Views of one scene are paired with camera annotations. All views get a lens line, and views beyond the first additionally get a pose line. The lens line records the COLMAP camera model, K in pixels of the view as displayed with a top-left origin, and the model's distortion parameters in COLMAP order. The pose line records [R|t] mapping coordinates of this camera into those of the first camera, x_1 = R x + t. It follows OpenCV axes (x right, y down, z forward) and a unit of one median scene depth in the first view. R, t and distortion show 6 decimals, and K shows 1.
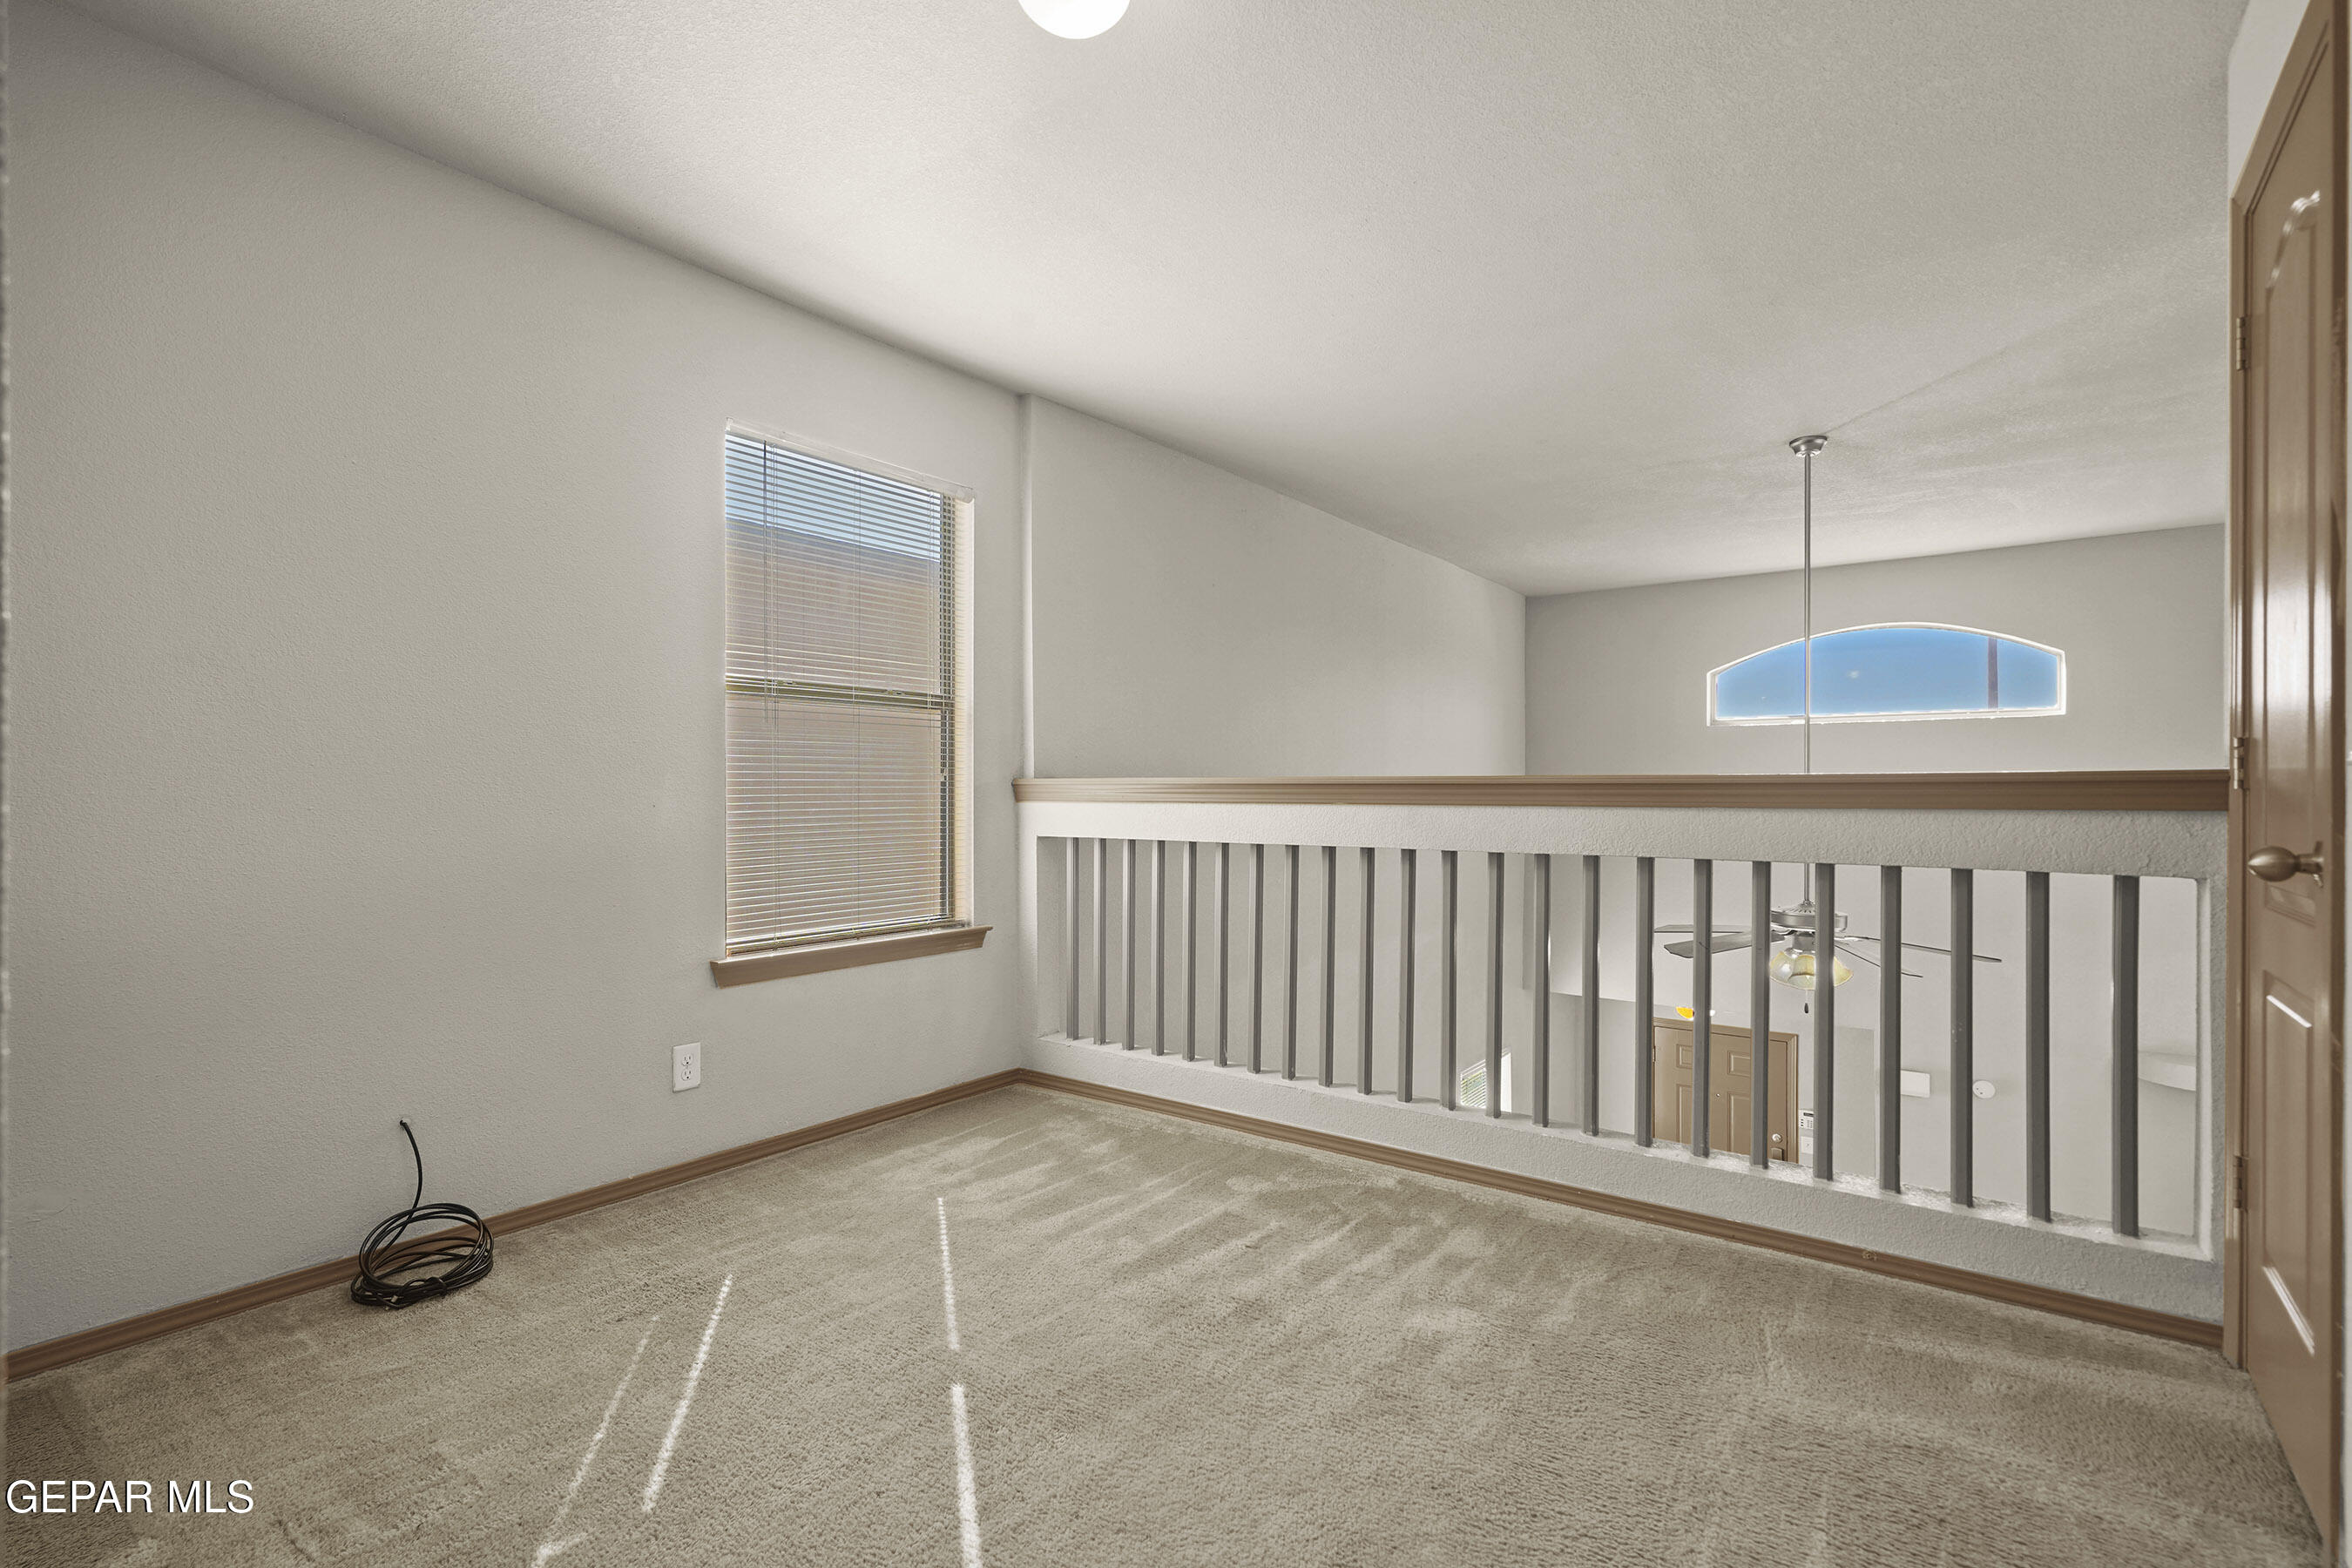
lens RADIAL K [[1100.9, 0, 1176.0], [0, 1100.9, 784.0], [0, 0, 1]] dist [0.017895, -0.000243]
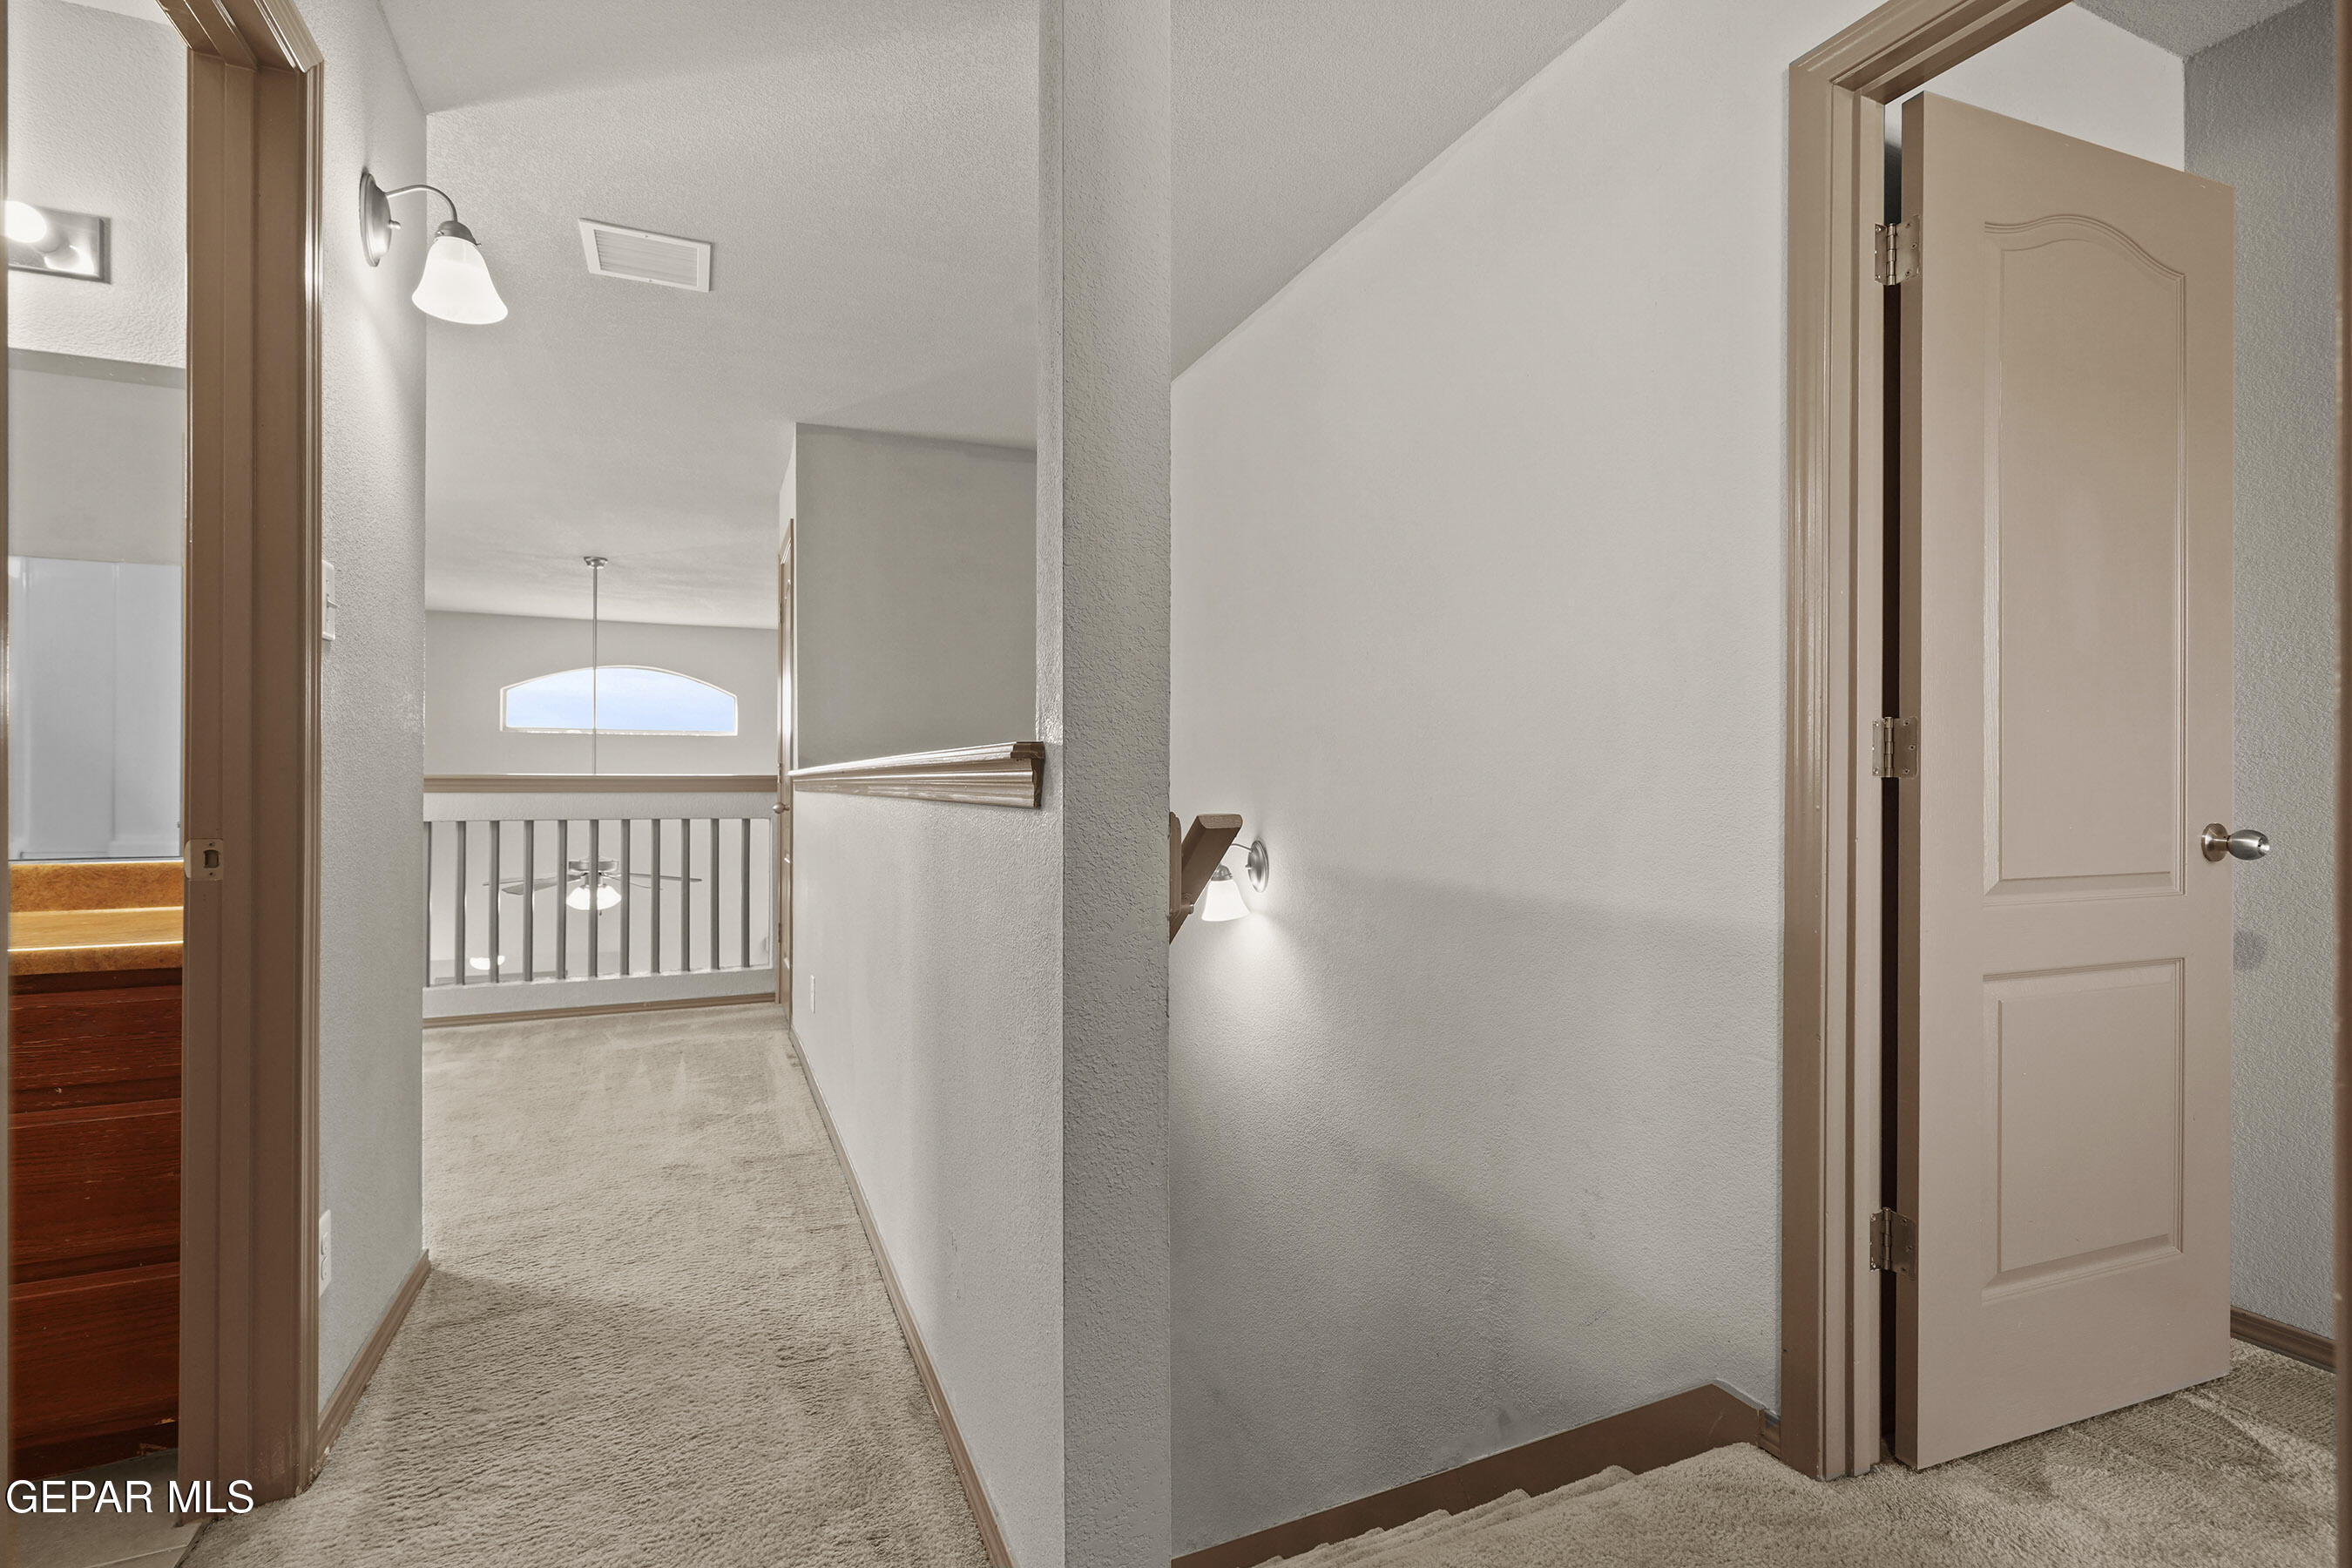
lens RADIAL K [[1100.9, 0, 1176.0], [0, 1100.9, 784.0], [0, 0, 1]] dist [0.017895, -0.000243]
pose [[0.509407, -0.015846, 0.860380, -0.376524], [-0.000542, 0.999824, 0.018736, -0.018695], [-0.860526, -0.010011, 0.509309, -0.527100]]
